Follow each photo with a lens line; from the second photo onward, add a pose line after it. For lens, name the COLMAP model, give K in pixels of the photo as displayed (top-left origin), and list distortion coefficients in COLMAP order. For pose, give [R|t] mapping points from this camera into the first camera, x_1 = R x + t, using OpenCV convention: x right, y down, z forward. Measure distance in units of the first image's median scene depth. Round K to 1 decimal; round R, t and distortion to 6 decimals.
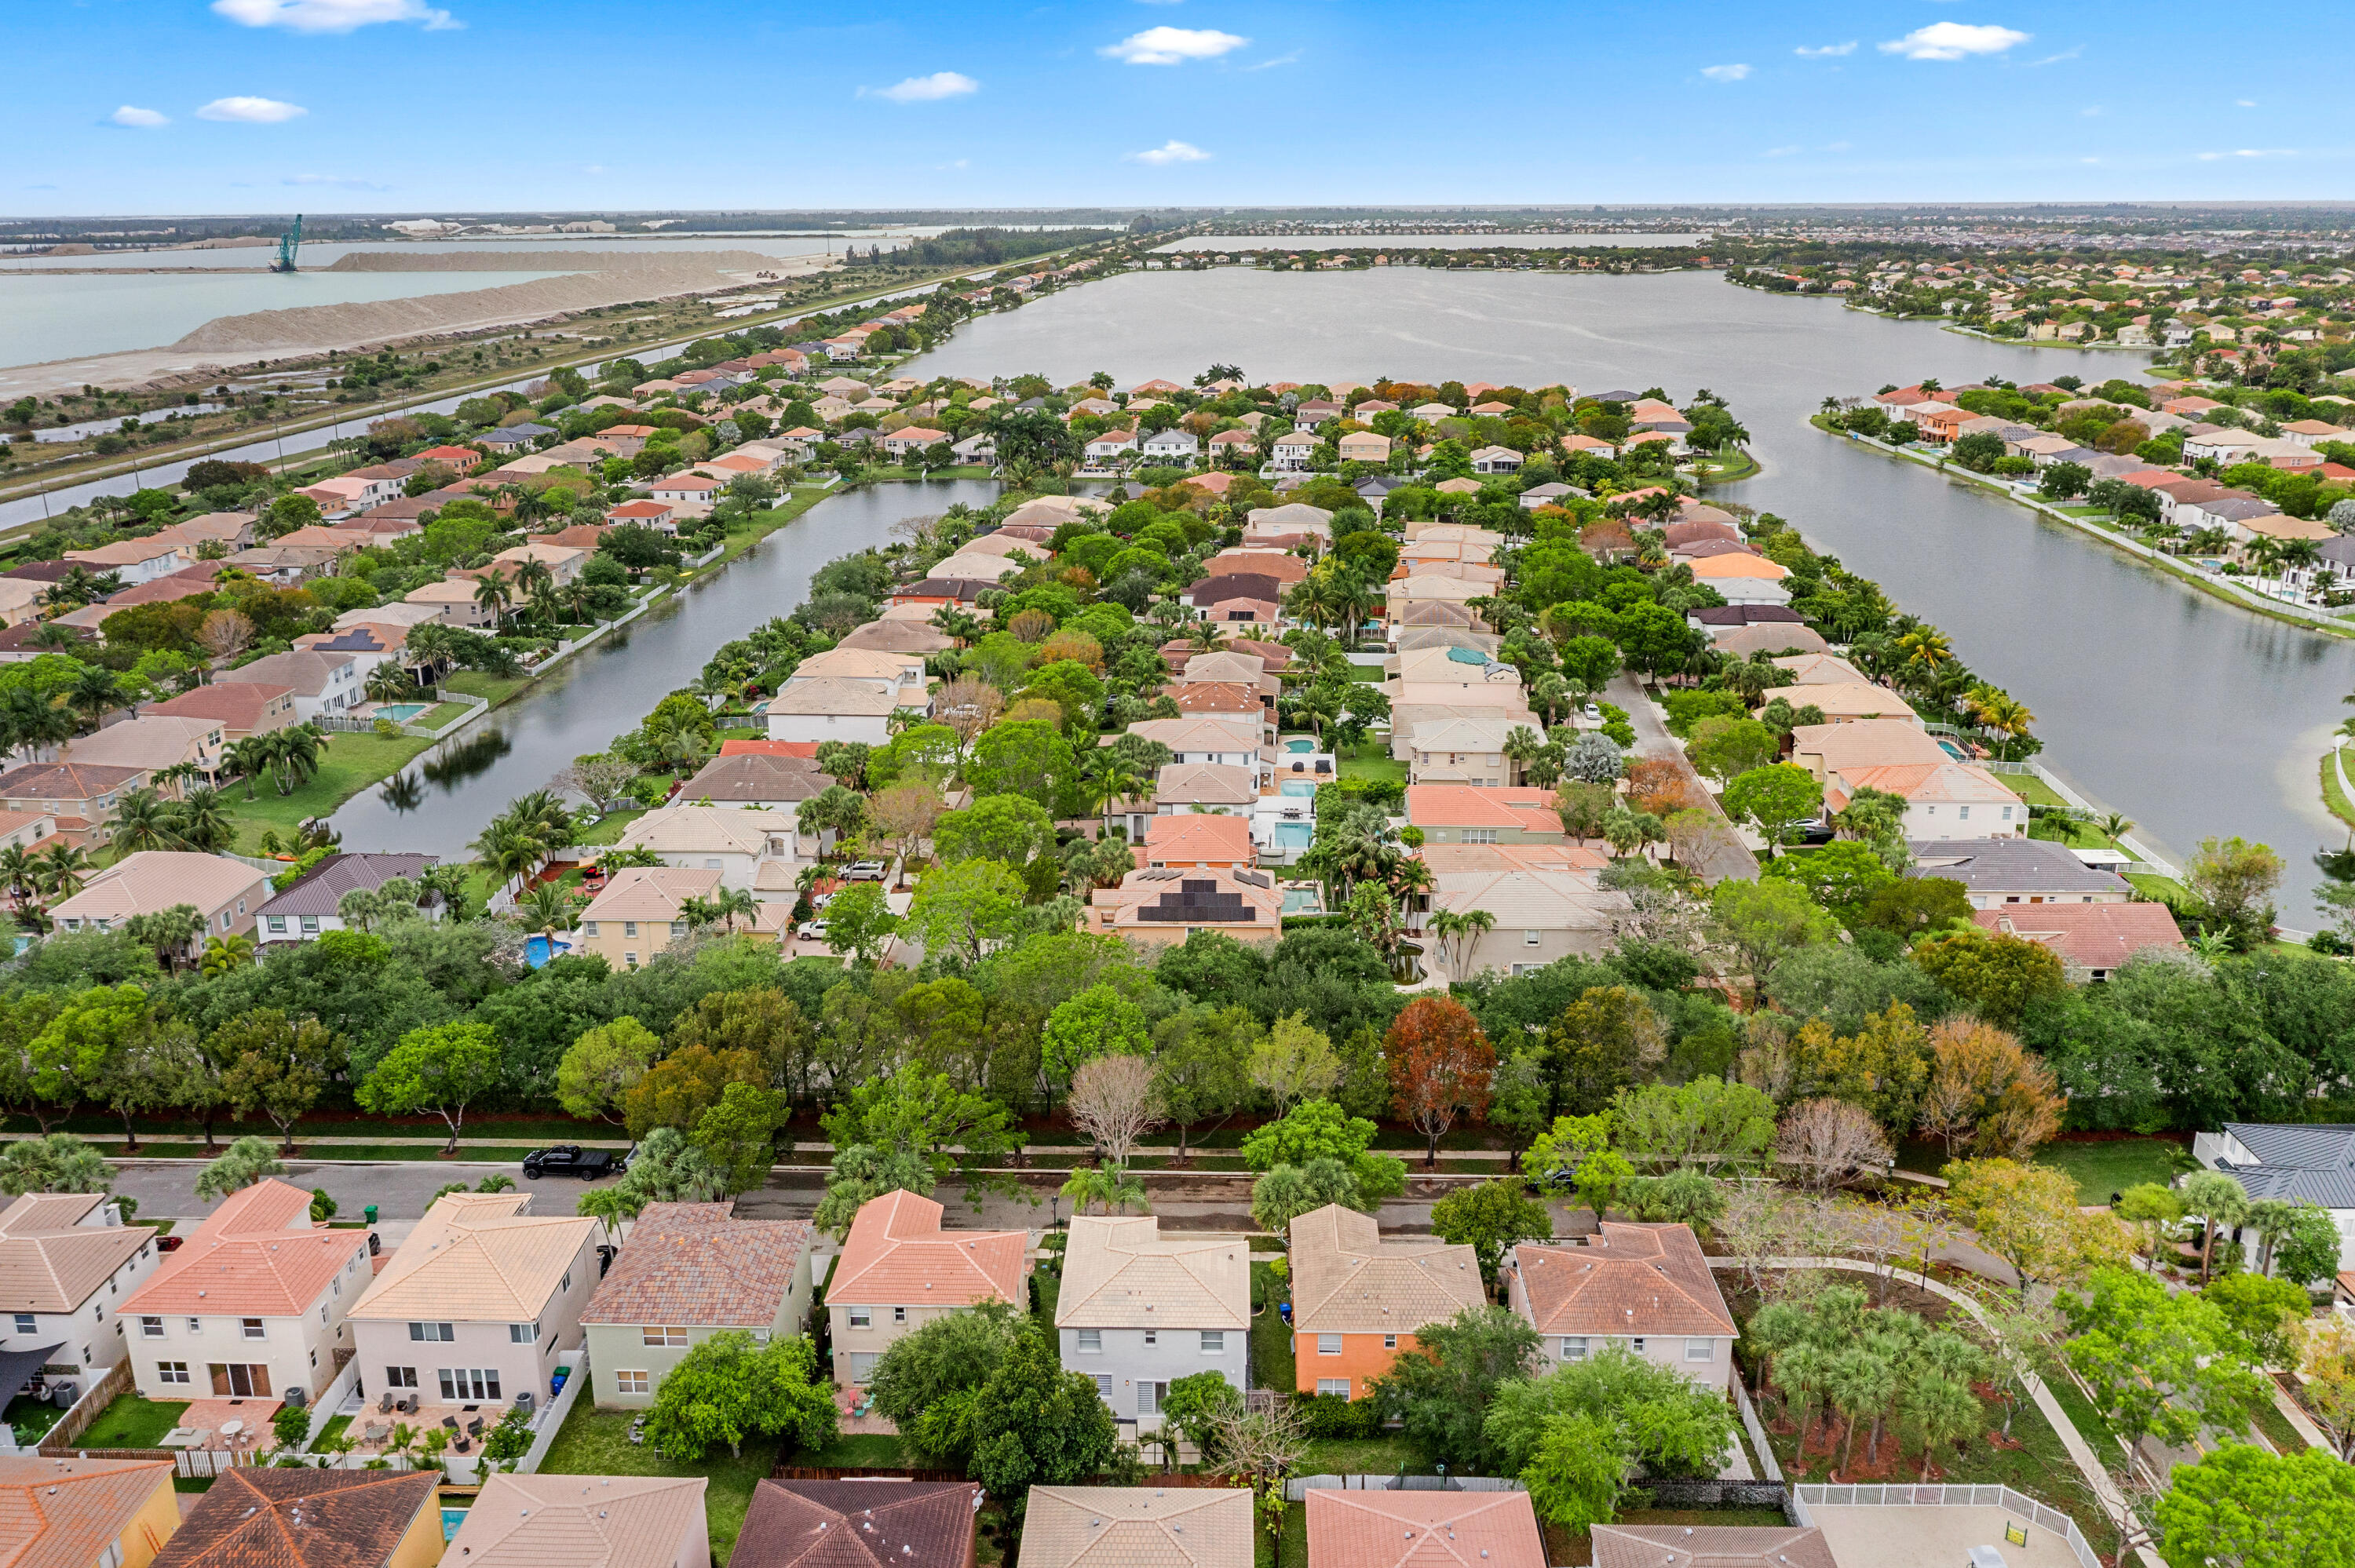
lens RADIAL K [[1907.7, 0, 1180.8], [0, 1907.7, 754.5], [0, 0, 1]] dist [-0.015773, -0.002589]
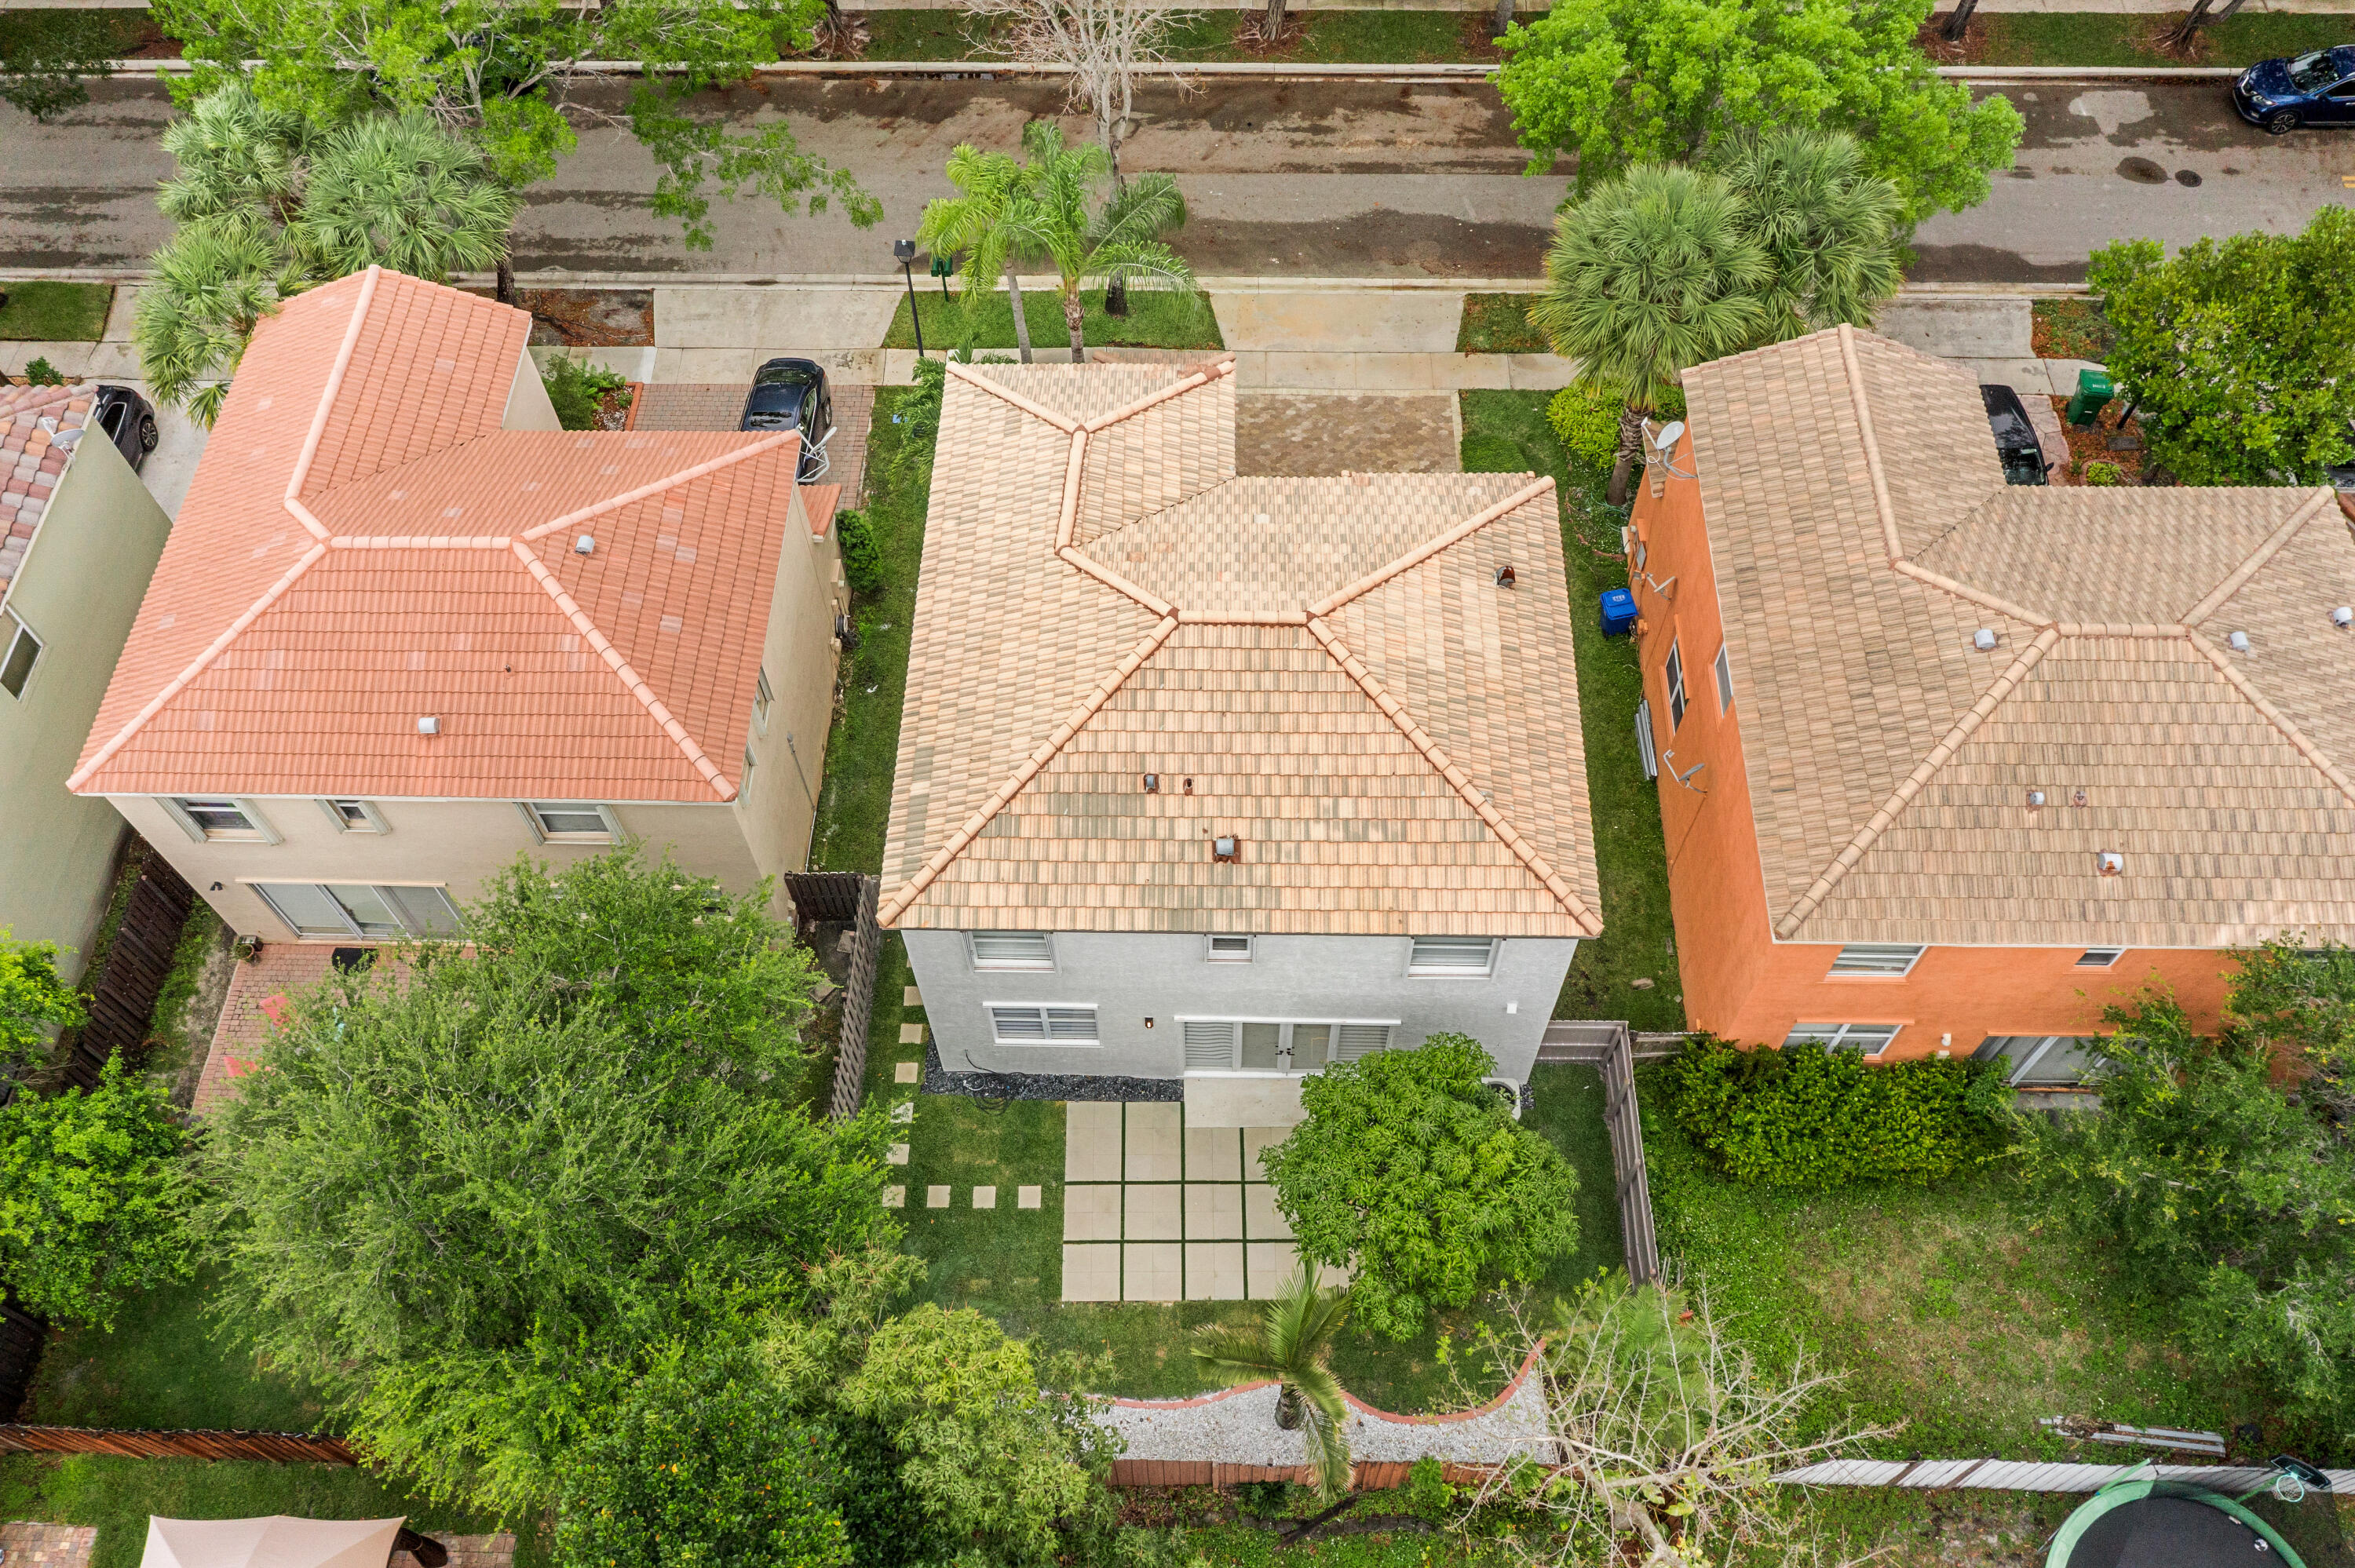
lens RADIAL K [[1916.7, 0, 1150.1], [0, 1916.7, 783.7], [0, 0, 1]] dist [-0.006657, 0.004483]
pose [[0.999859, 0.000284, -0.016769, -0.020794], [0.010621, 0.763071, 0.646227, 0.100218], [0.012979, -0.646314, 0.762961, 0.735320]]
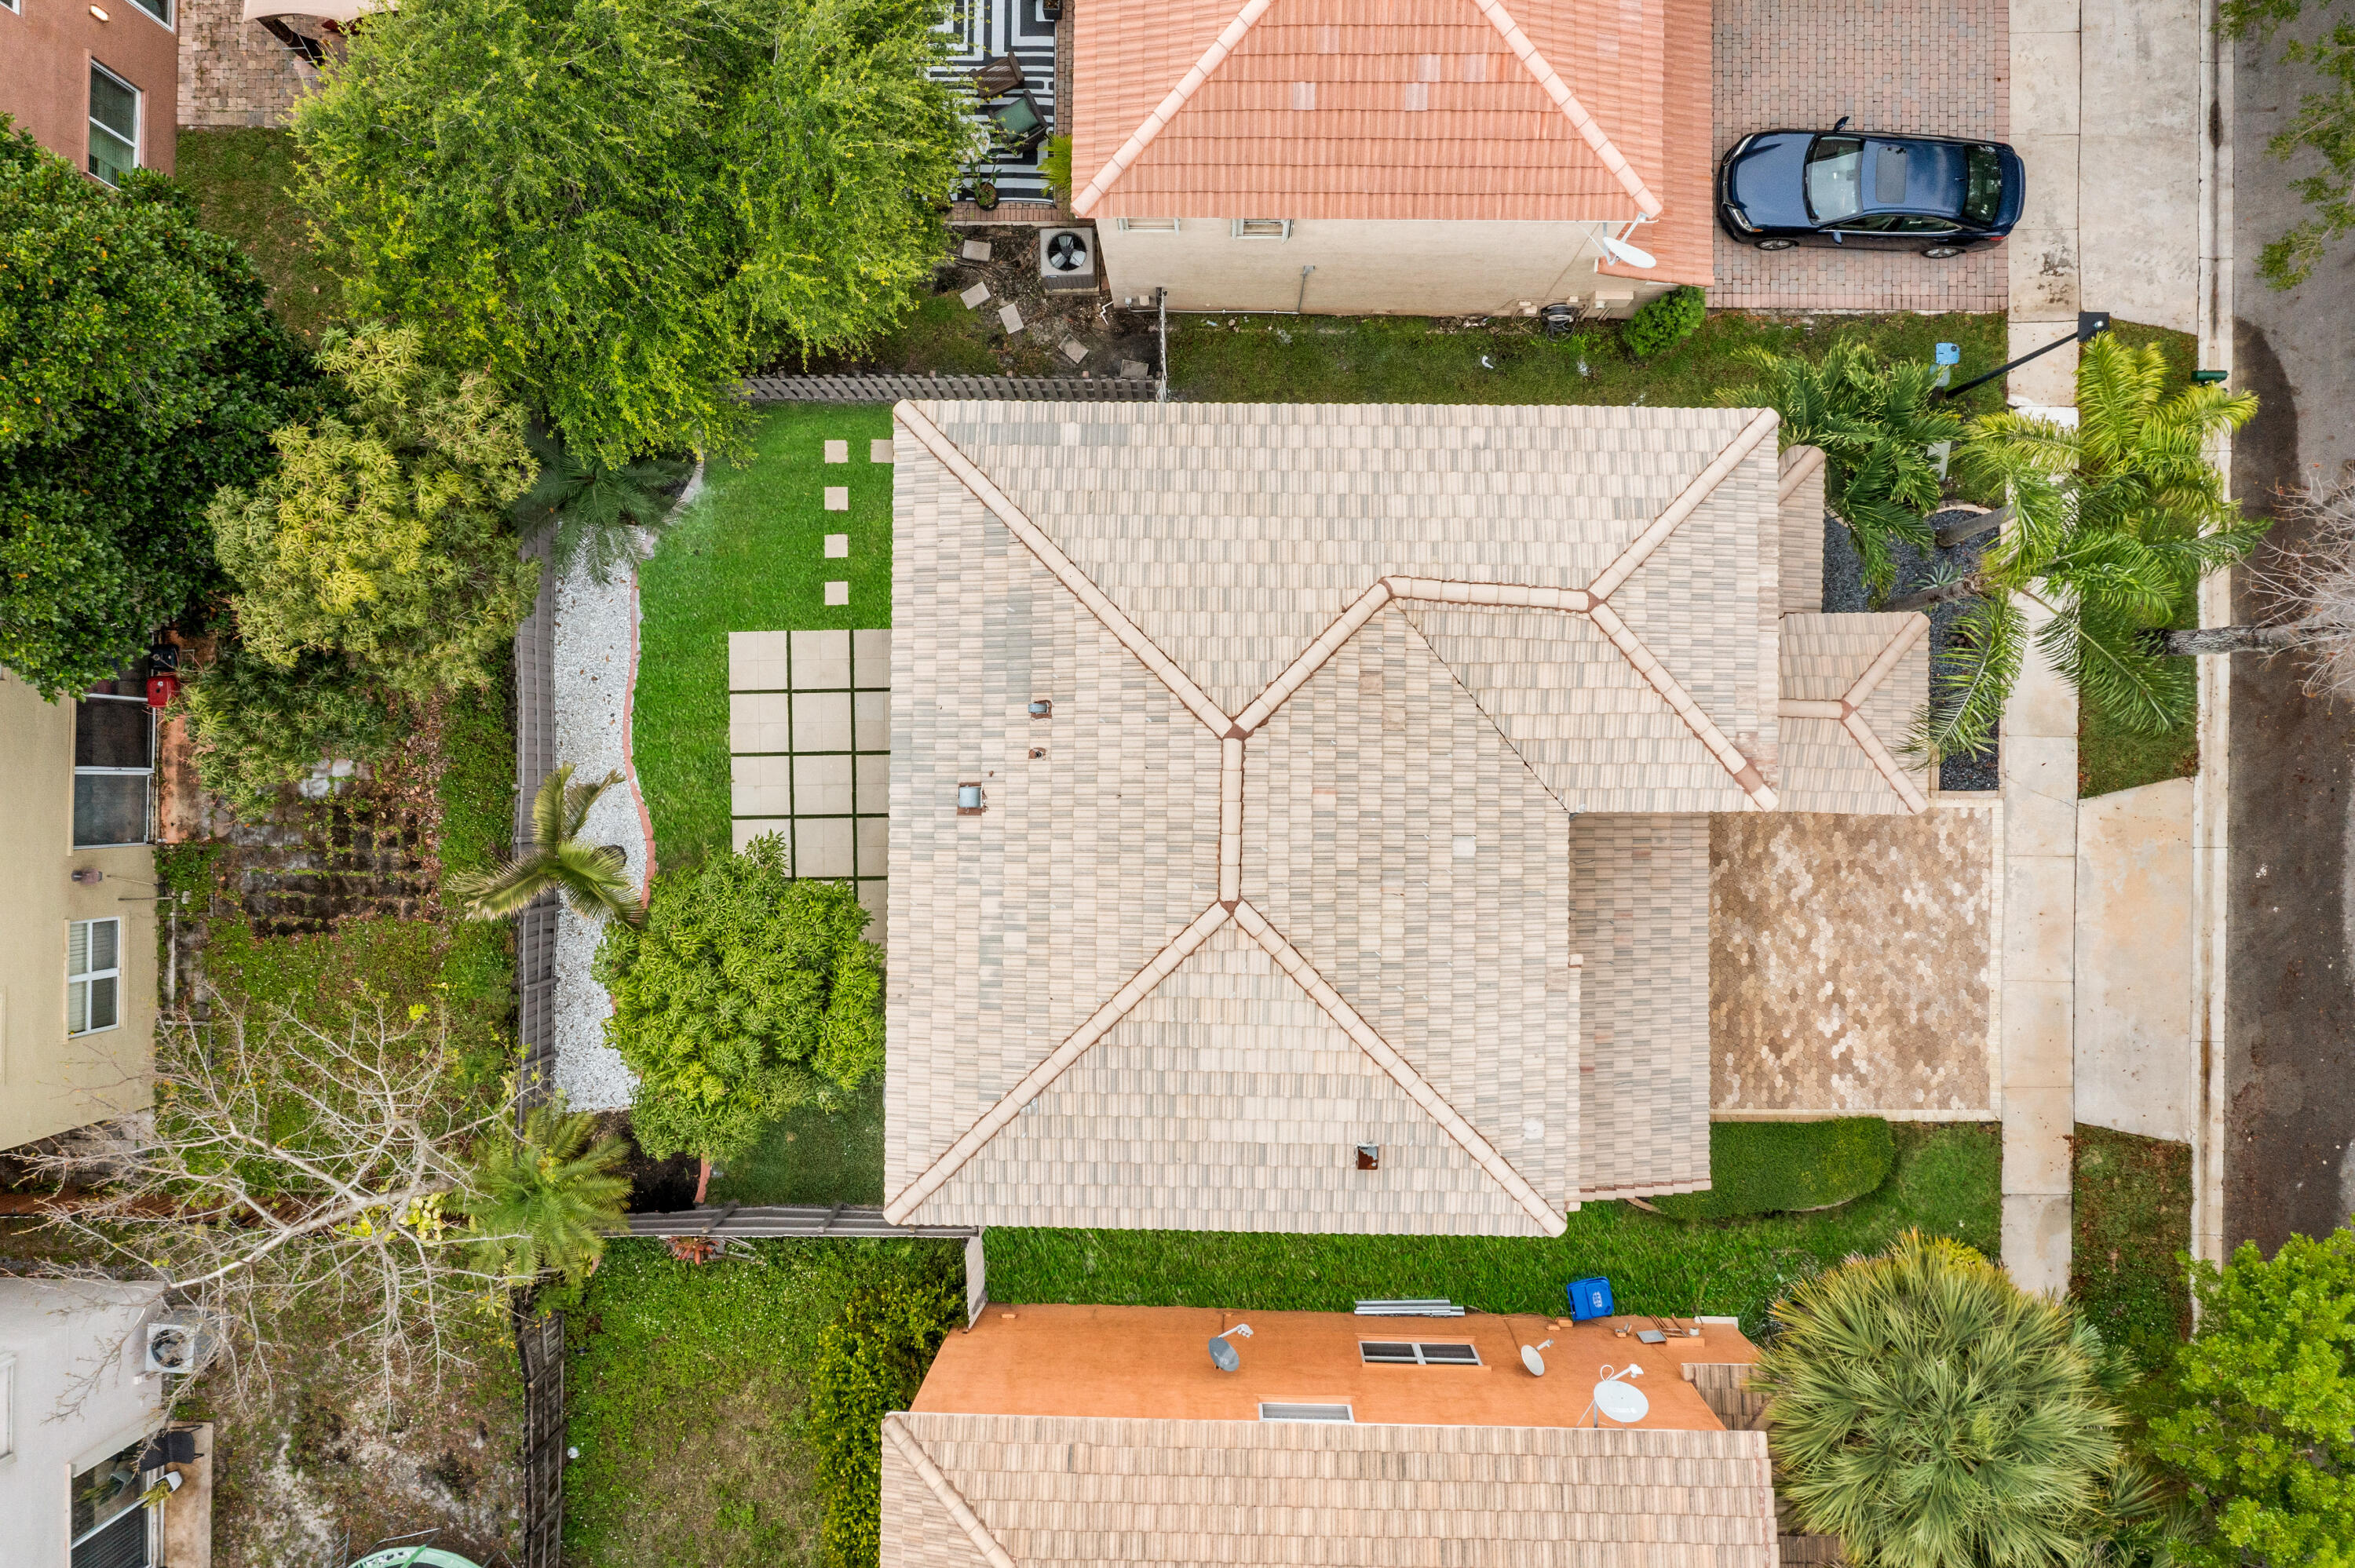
lens RADIAL K [[1907.7, 0, 1180.8], [0, 1907.7, 754.5], [0, 0, 1]] dist [-0.015773, -0.002589]
pose [[0.010449, 0.999936, -0.004235, -0.019056], [-0.266089, 0.006864, 0.963924, 0.061179], [0.963892, -0.008946, 0.266144, 0.869962]]
